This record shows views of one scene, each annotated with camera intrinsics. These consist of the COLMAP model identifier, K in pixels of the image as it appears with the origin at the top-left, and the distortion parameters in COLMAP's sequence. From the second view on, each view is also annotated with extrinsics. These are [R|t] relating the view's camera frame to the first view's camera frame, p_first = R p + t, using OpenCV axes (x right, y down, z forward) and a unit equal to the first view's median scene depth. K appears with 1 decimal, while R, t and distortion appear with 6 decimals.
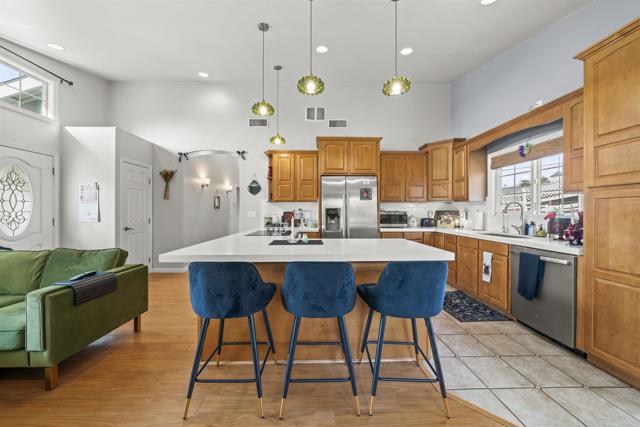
lens RADIAL K [[231.2, 0, 320.8], [0, 231.2, 212.3], [0, 0, 1]] dist [0.002186, 0.000049]
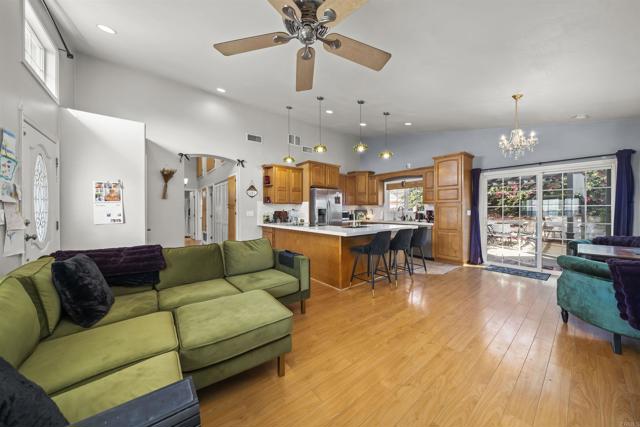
lens RADIAL K [[213.2, 0, 320.3], [0, 213.2, 213.1], [0, 0, 1]] dist [-0.000207, 0.000089]
pose [[0.794920, -0.011427, 0.606607, -0.816142], [0.004857, 0.999910, 0.012471, -0.006110], [-0.606695, -0.006967, 0.794904, -0.130596]]
